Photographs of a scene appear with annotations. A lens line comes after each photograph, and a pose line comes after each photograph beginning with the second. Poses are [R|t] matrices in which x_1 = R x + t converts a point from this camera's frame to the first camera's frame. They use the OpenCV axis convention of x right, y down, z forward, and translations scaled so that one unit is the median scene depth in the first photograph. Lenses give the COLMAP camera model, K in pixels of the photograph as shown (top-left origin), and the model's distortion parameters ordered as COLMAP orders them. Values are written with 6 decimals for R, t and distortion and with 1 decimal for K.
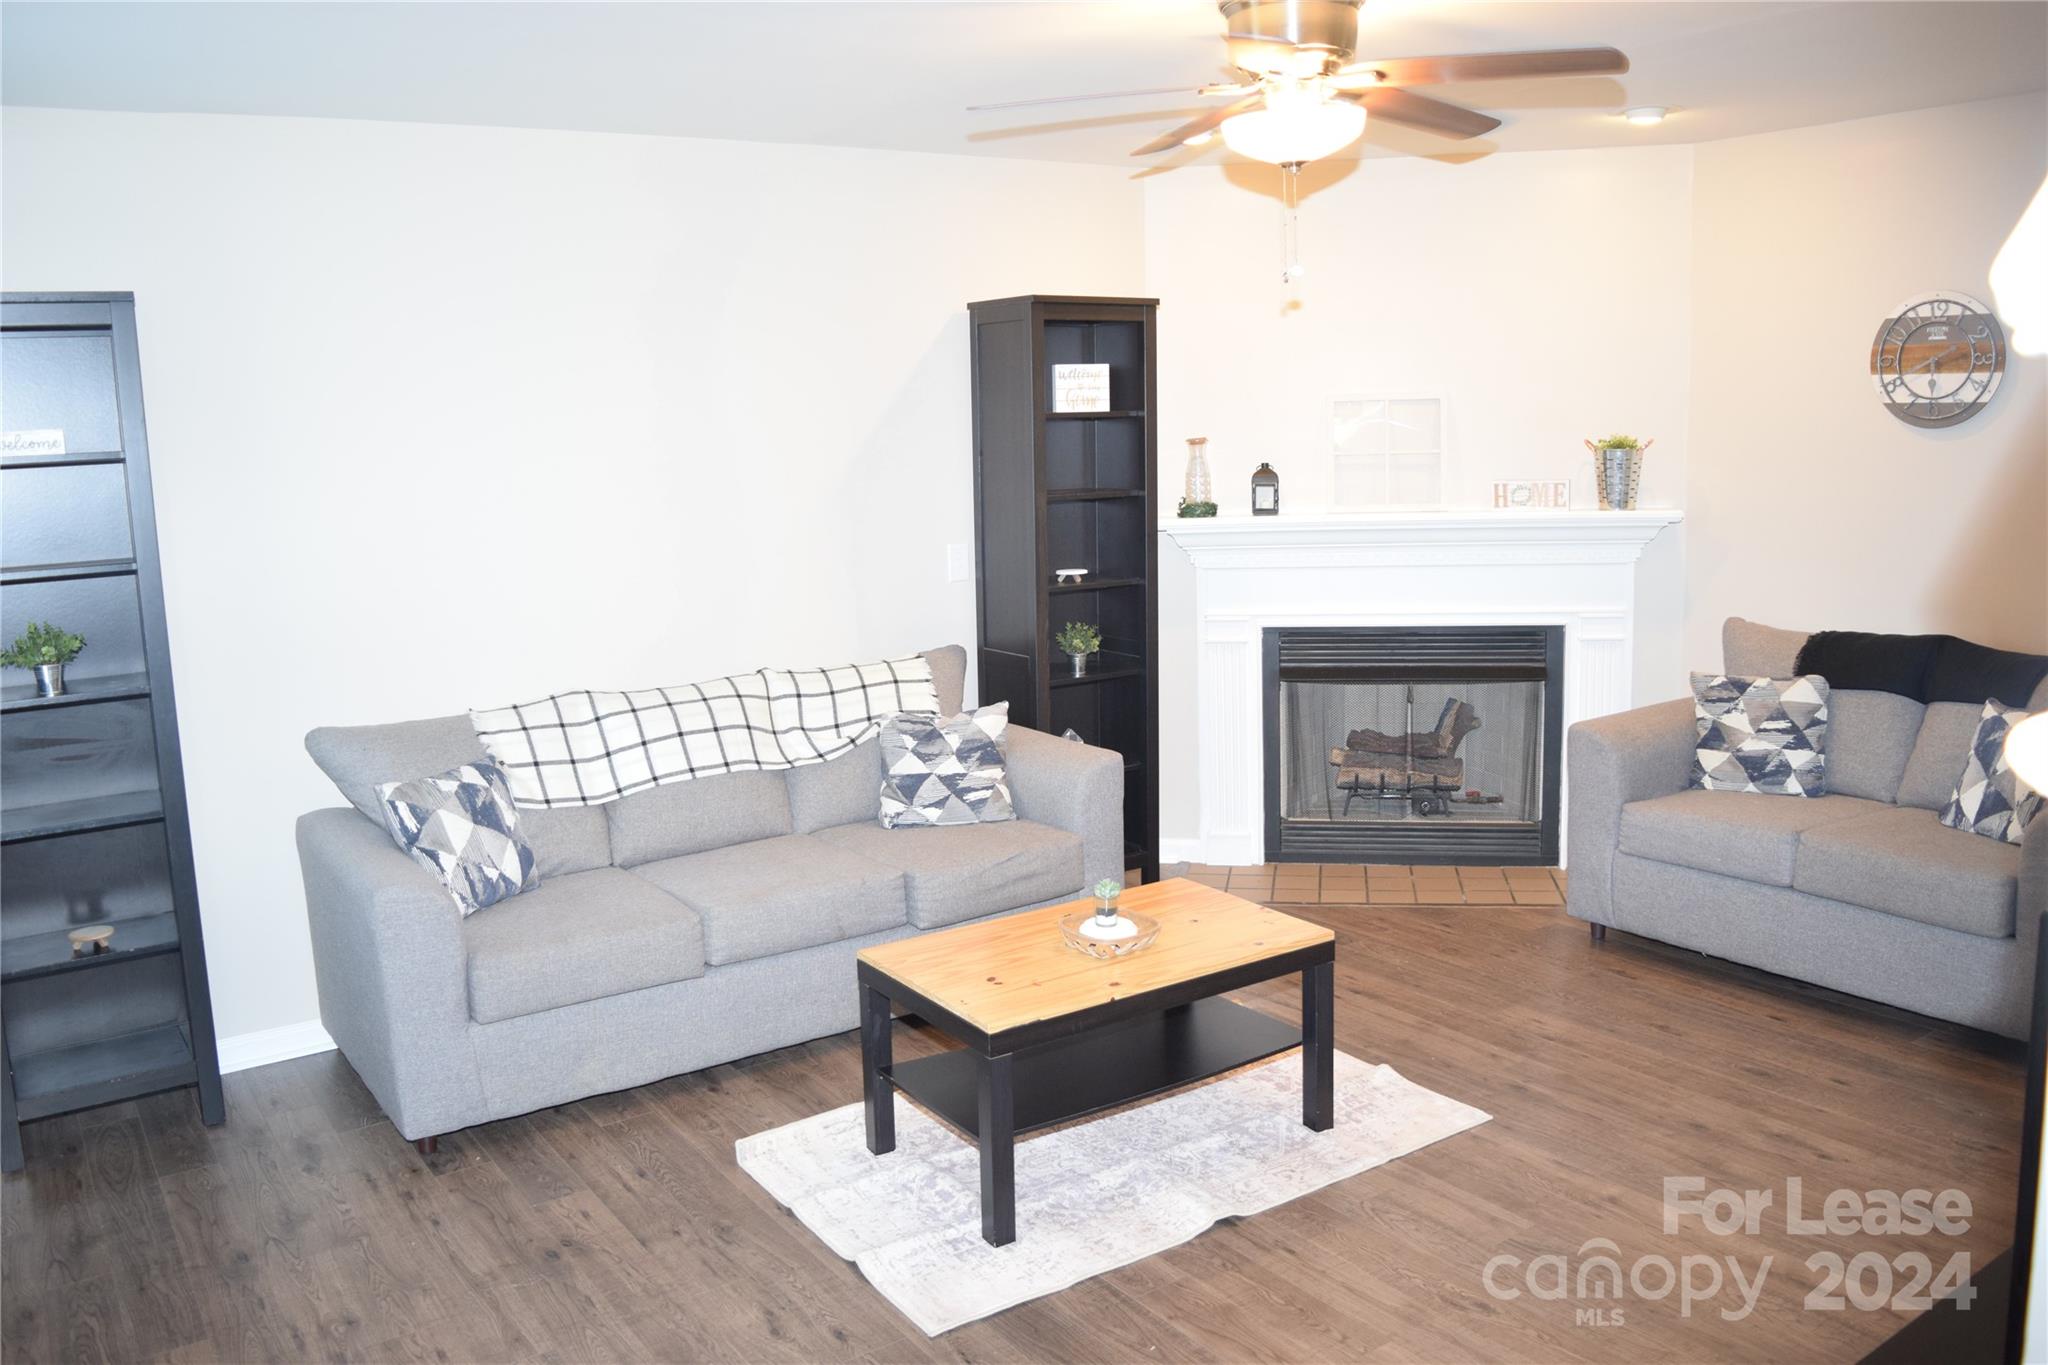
lens RADIAL K [[1603.3, 0, 1024.0], [0, 1603.3, 682.5], [0, 0, 1]] dist [-0.105746, 0.029221]
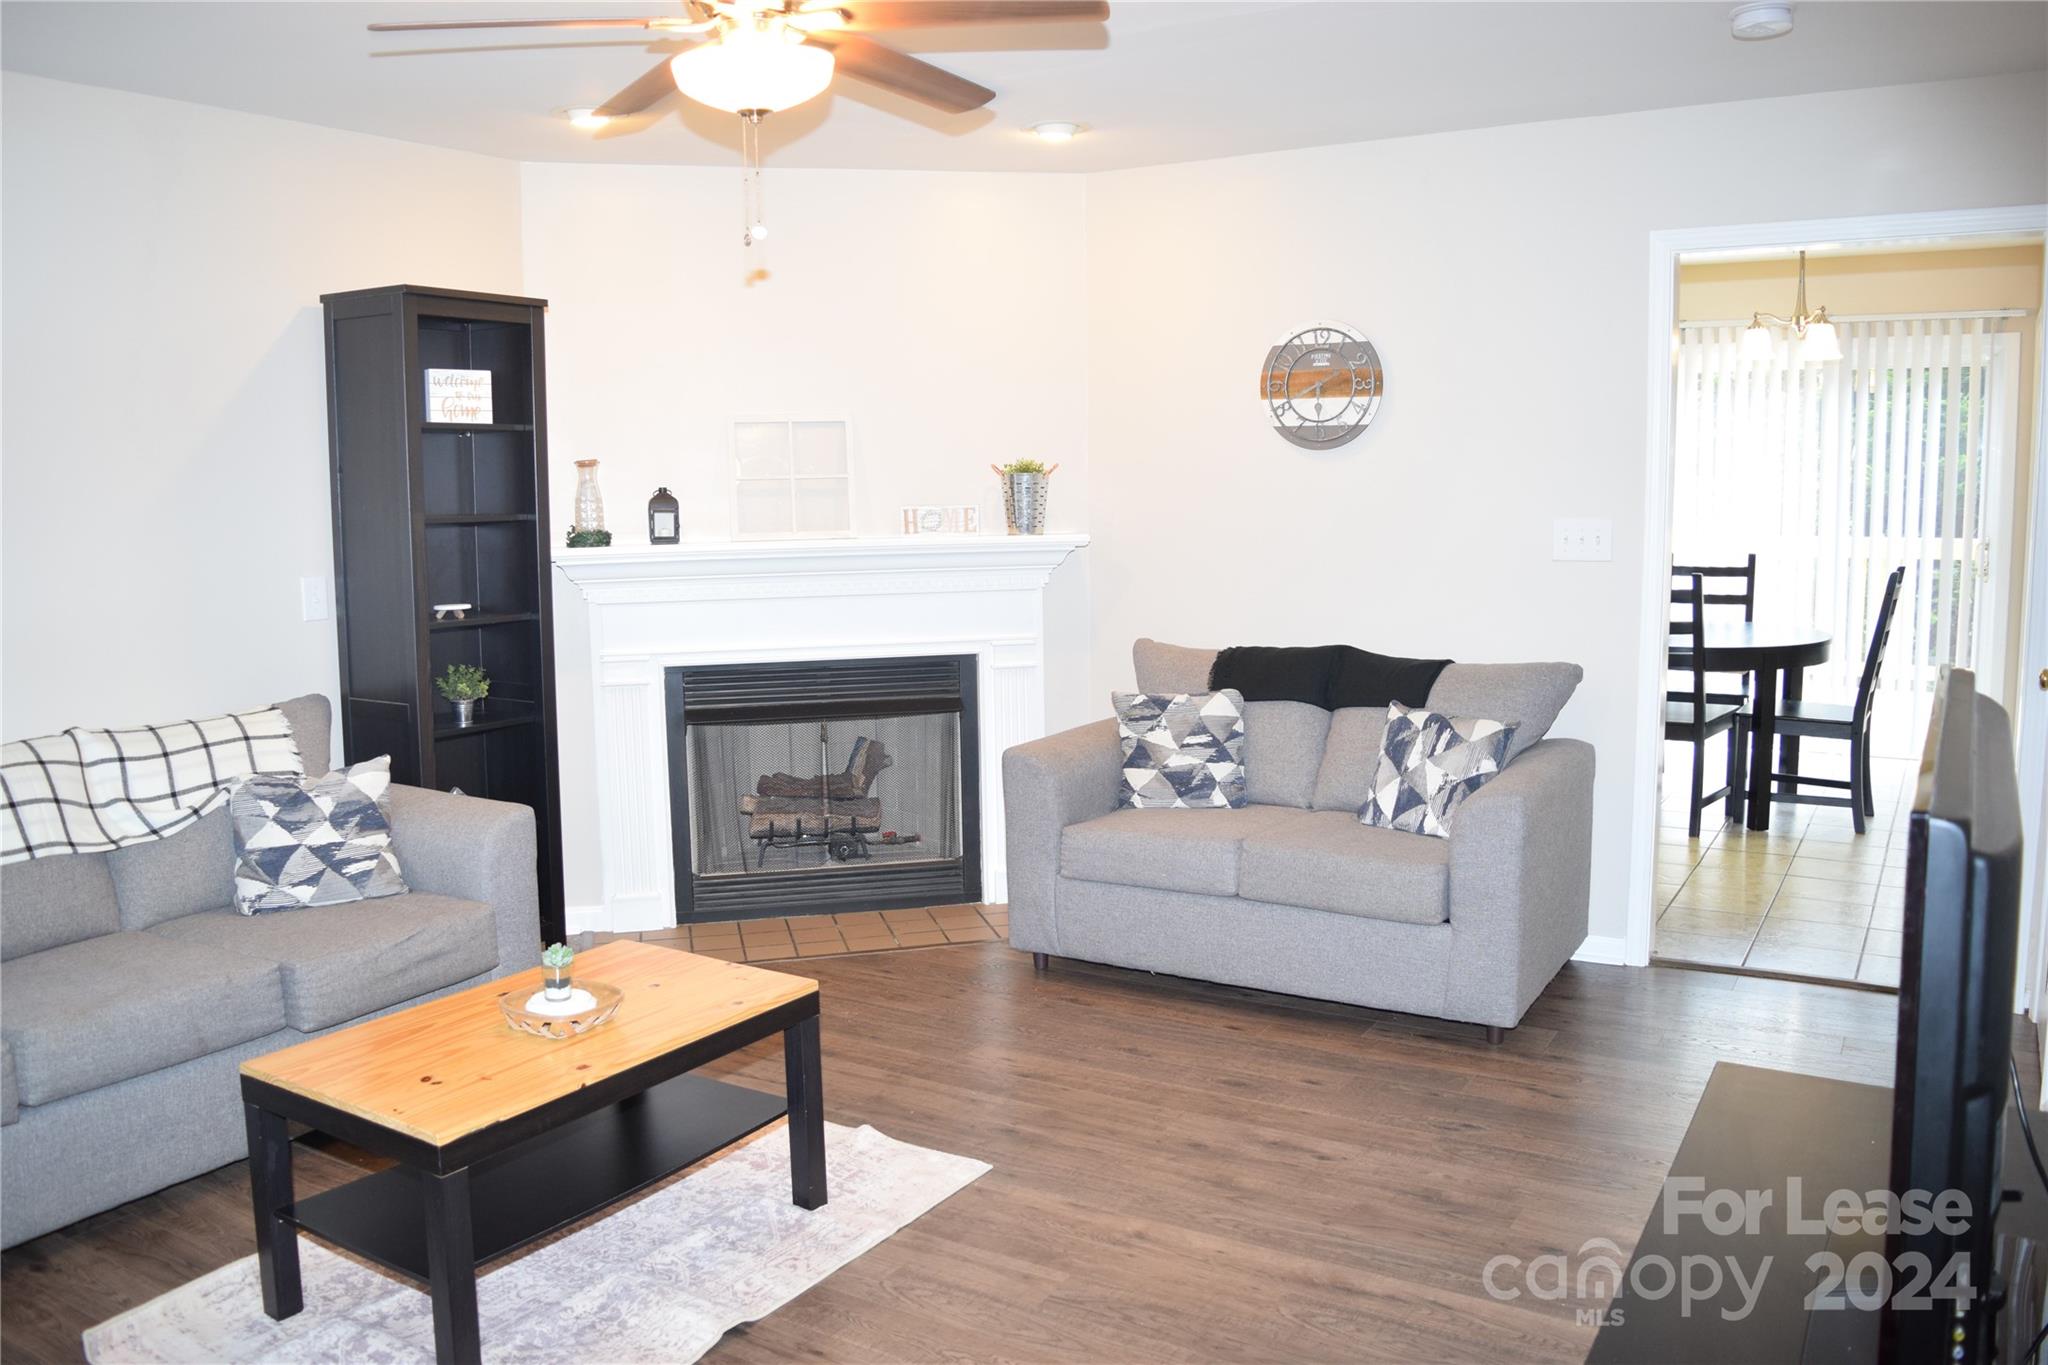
lens RADIAL K [[1603.3, 0, 1024.0], [0, 1603.3, 682.5], [0, 0, 1]] dist [-0.105746, 0.029221]
pose [[0.912683, -0.033915, 0.407258, -0.044452], [0.052728, 0.997993, -0.035055, 0.021655], [-0.405252, 0.053468, 0.912640, 0.104639]]
